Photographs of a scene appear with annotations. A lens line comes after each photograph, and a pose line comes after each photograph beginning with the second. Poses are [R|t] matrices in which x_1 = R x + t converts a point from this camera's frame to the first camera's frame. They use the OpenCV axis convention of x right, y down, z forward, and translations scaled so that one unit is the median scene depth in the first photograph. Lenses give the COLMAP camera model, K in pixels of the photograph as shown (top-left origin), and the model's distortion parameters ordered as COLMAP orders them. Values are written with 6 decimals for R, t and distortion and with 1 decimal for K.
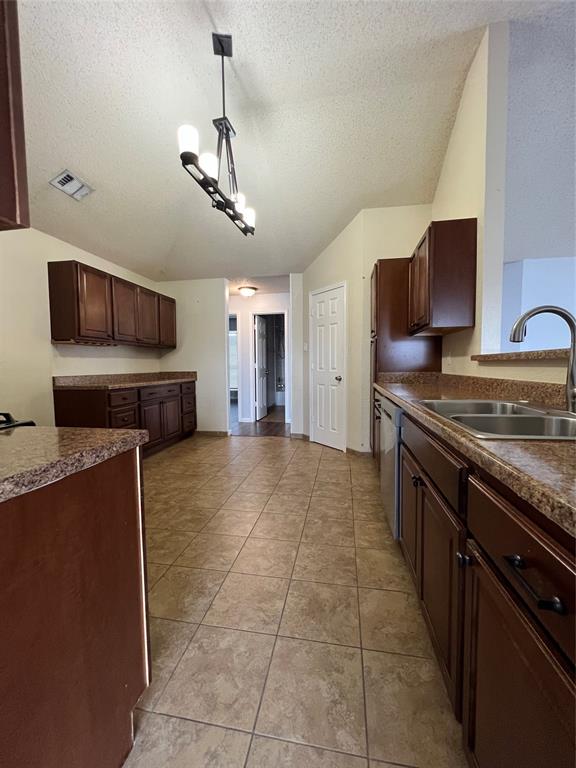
lens RADIAL K [[307.4, 0, 288.0], [0, 307.4, 384.0], [0, 0, 1]] dist [-0.010118, -0.000014]
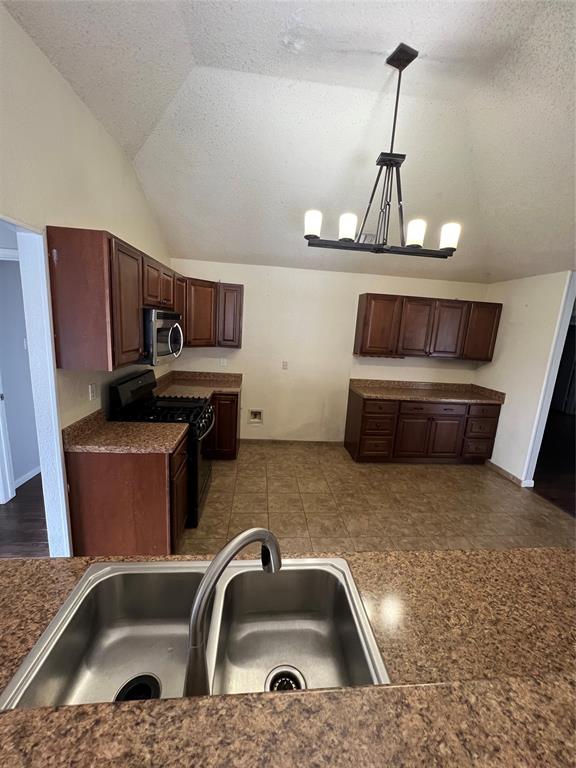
lens RADIAL K [[306.9, 0, 289.7], [0, 306.9, 383.0], [0, 0, 1]] dist [-0.002035, 0.000027]
pose [[0.265300, 0.207866, -0.941492, 0.561777], [-0.123574, 0.975761, 0.180611, -0.262059], [0.956214, 0.068428, 0.284556, 0.404774]]
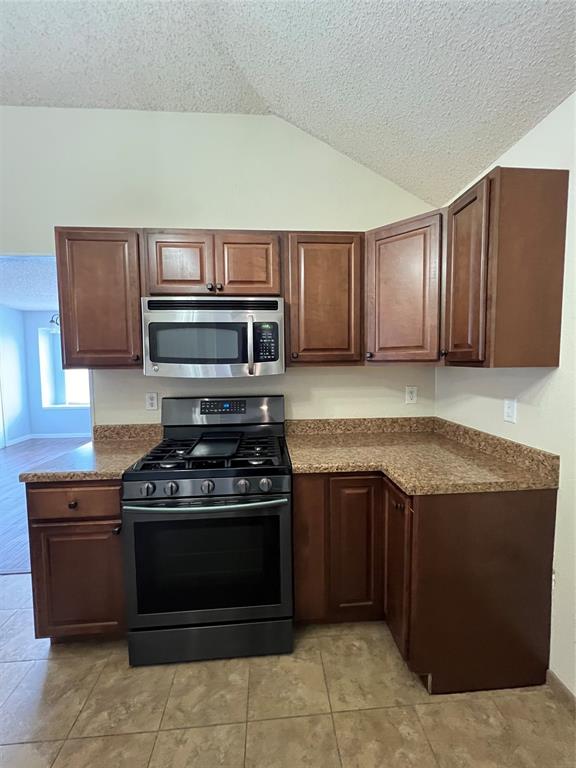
lens RADIAL K [[306.9, 0, 289.7], [0, 306.9, 383.0], [0, 0, 1]] dist [-0.002035, 0.000027]
pose [[-0.967142, 0.036907, -0.251546, -0.488327], [0.004233, 0.991608, 0.129213, -0.168826], [0.254203, 0.123902, -0.959181, 0.957538]]
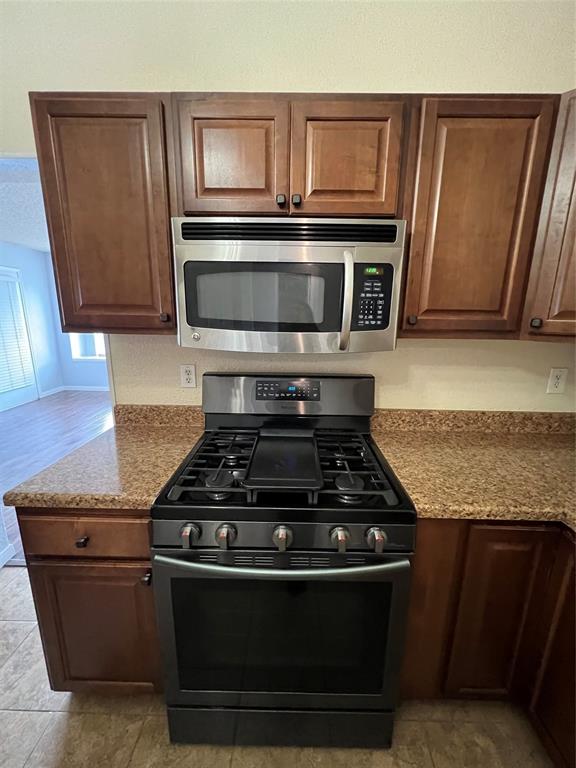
lens RADIAL K [[308.3, 0, 289.5], [0, 308.3, 382.9], [0, 0, 1]] dist [-0.003260, 0.000027]
pose [[-0.986071, 0.031446, -0.163325, -0.435993], [-0.015871, 0.959695, 0.280596, -0.175164], [0.165566, 0.279280, -0.945828, 0.705571]]
